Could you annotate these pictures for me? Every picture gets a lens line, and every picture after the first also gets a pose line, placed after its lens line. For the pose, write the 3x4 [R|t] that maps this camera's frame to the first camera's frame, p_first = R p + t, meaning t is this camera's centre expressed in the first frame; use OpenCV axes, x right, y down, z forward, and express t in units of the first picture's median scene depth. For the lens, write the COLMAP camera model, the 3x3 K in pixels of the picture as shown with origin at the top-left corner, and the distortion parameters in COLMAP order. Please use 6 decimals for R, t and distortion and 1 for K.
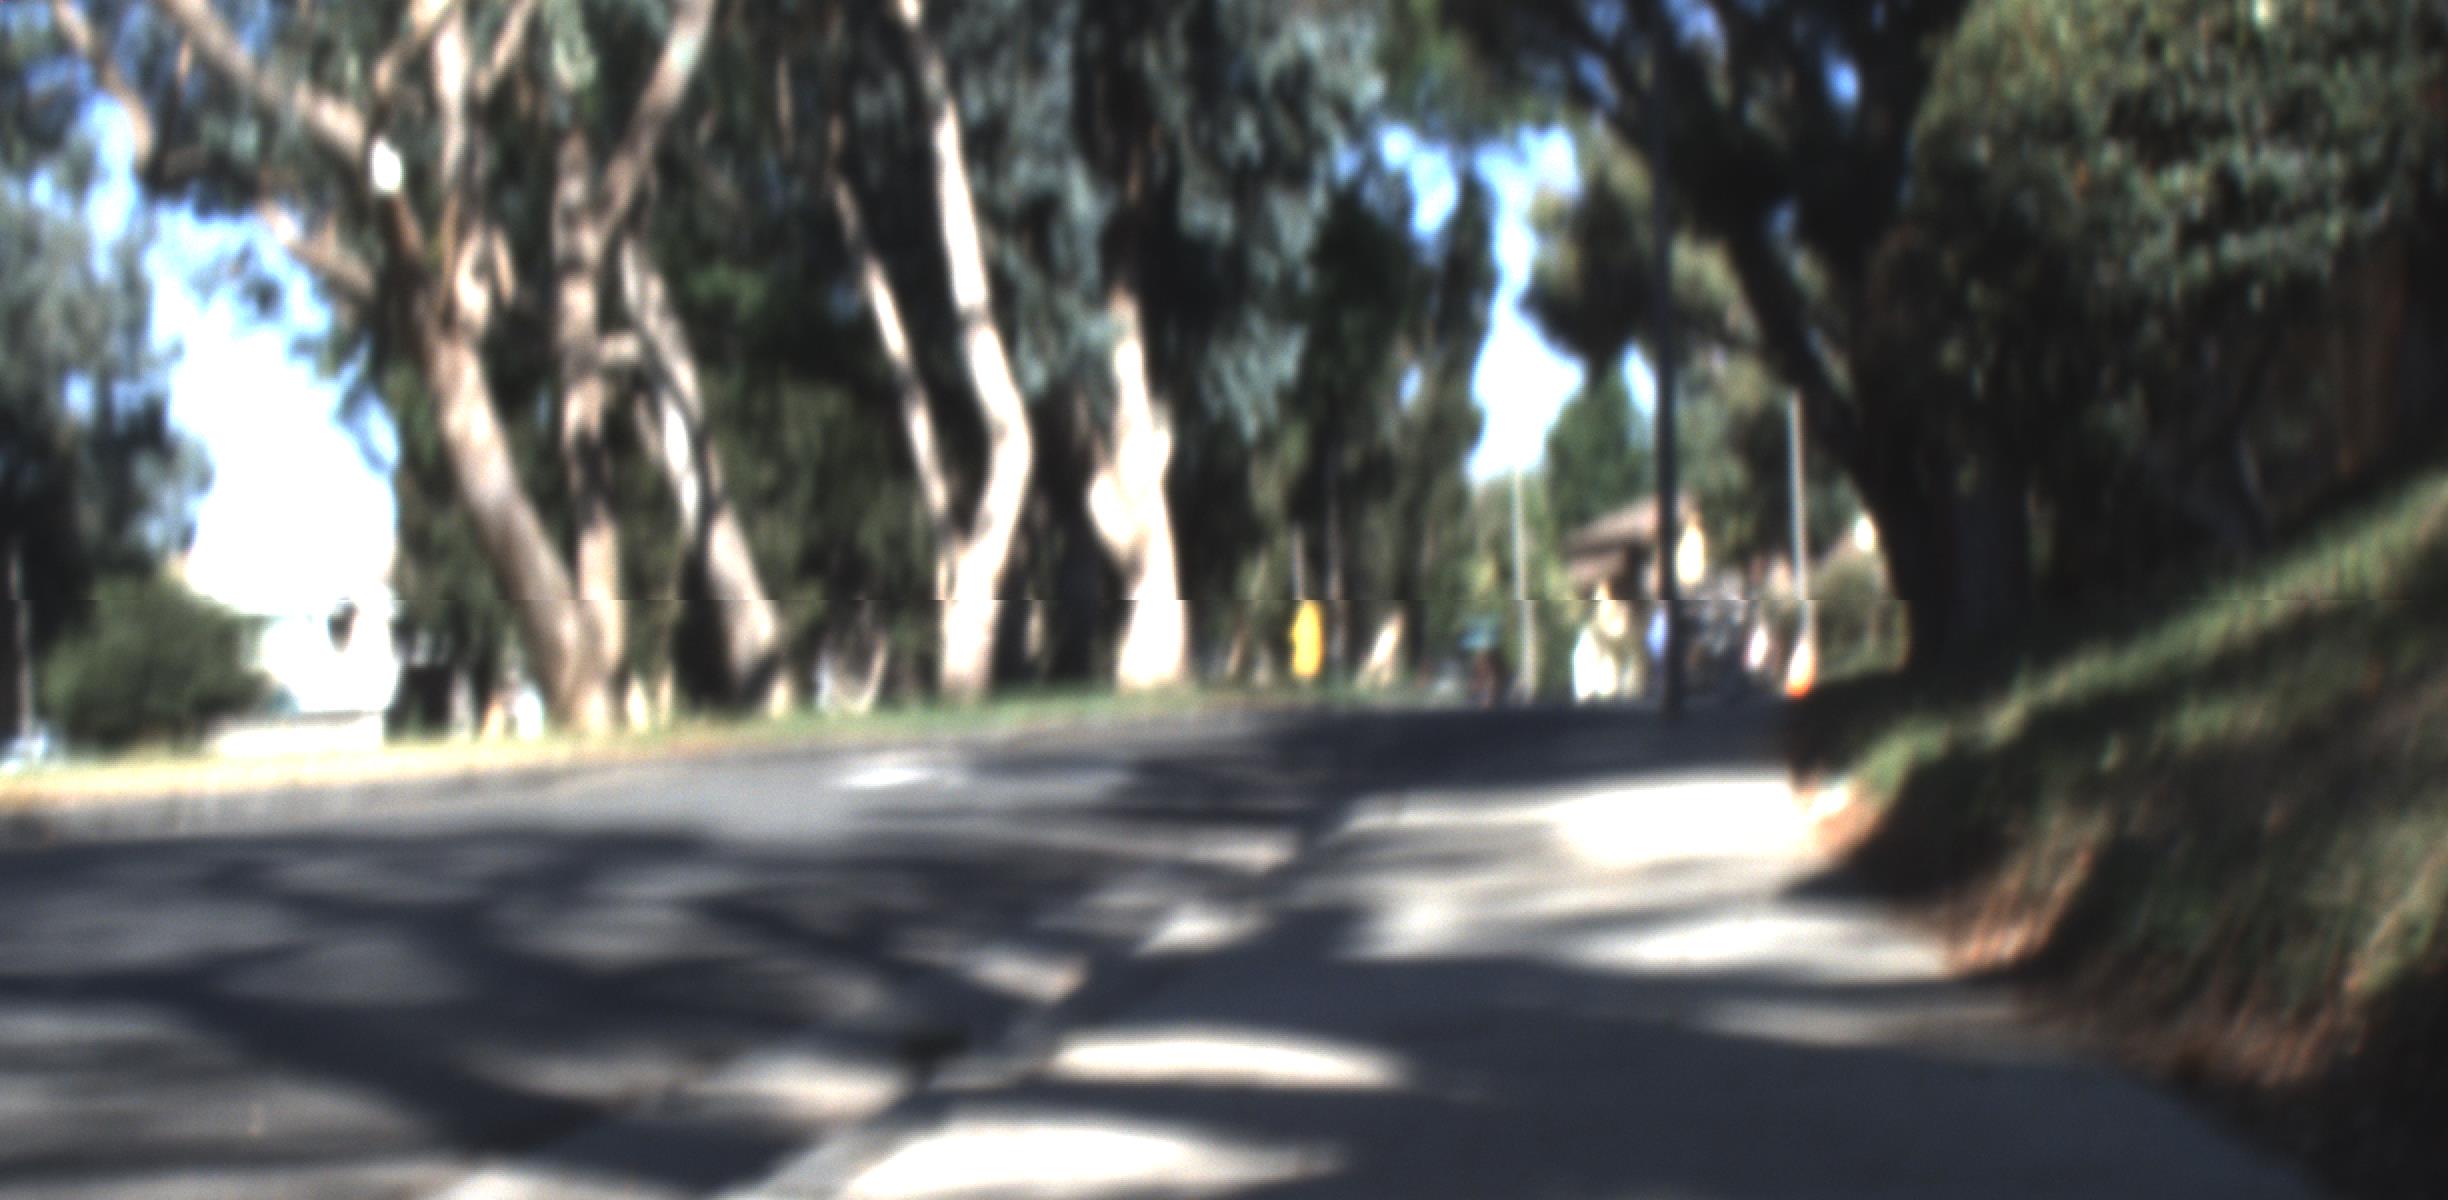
lens RADIAL K [[4890.9, 0, 1224.0], [0, 4890.9, 600.0], [0, 0, 1]] dist [-0.093583, -0.069287]
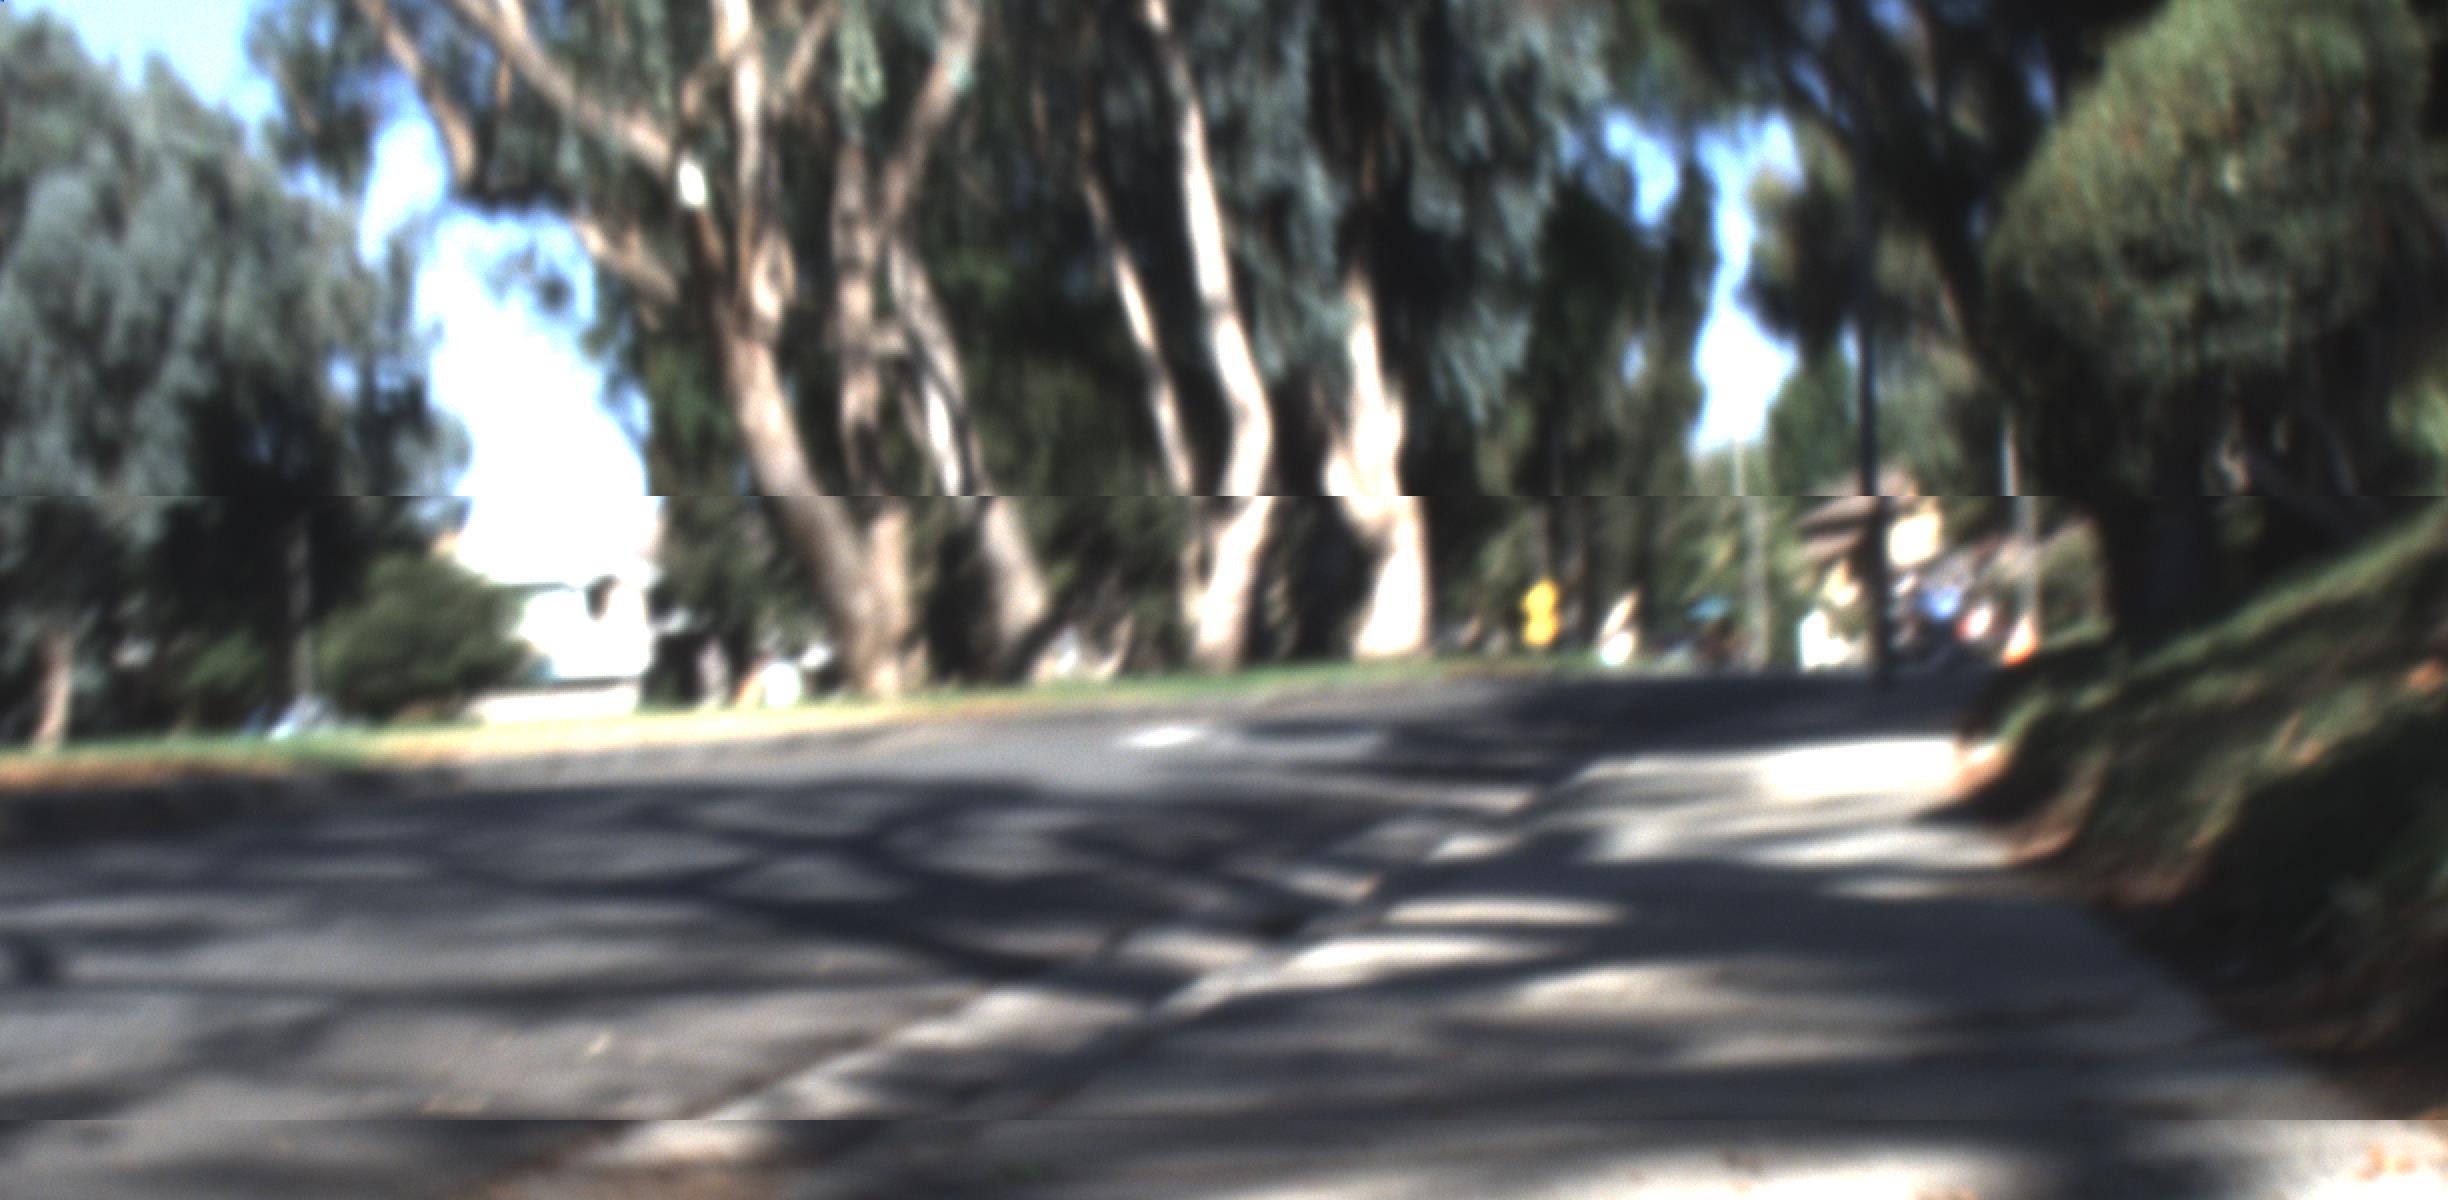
lens RADIAL K [[5172.2, 0, 1224.0], [0, 5172.2, 600.0], [0, 0, 1]] dist [-0.437690, -0.005505]
pose [[0.999134, -0.000376, -0.041618, -0.003549], [0.000655, 0.999977, 0.006693, -0.002133], [0.041615, -0.006714, 0.999111, -0.107477]]
